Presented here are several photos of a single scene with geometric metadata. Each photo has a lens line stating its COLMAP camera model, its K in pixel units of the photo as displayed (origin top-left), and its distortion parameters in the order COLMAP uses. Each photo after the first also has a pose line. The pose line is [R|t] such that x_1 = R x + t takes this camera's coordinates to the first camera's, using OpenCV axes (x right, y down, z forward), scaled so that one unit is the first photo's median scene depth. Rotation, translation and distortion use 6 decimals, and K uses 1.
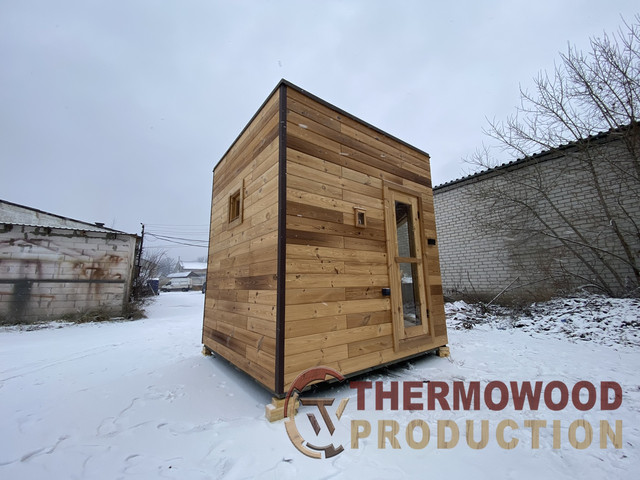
lens RADIAL K [[260.1, 0, 314.3], [0, 260.1, 236.4], [0, 0, 1]] dist [-0.000089, -0.012145]
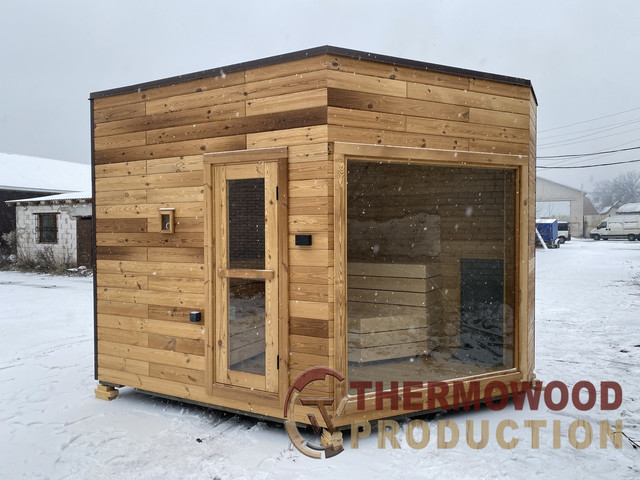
lens RADIAL K [[484.2, 0, 324.4], [0, 484.2, 243.0], [0, 0, 1]] dist [0.007419, 0.000049]
pose [[0.446894, 0.040630, -0.893664, 1.742521], [0.163076, 0.978530, 0.126038, -0.115463], [0.879598, -0.202061, 0.430673, 0.786339]]
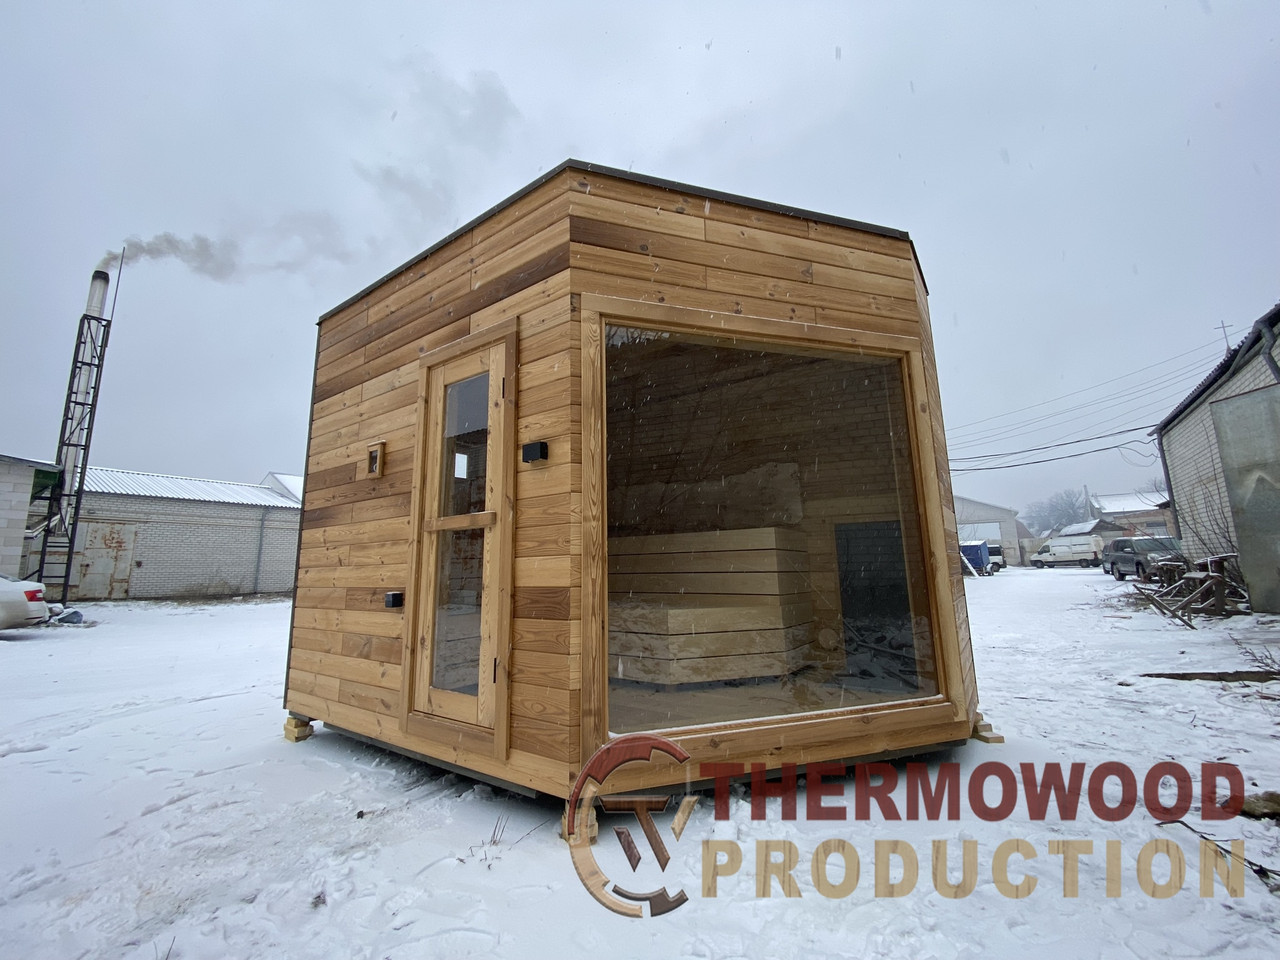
lens RADIAL K [[520.2, 0, 644.1], [0, 520.2, 474.6], [0, 0, 1]] dist [-0.000089, -0.012145]
pose [[0.326329, -0.159069, -0.931776, 1.396174], [0.192231, 0.976308, -0.099347, 0.176976], [0.925503, -0.146697, 0.349175, 1.155794]]
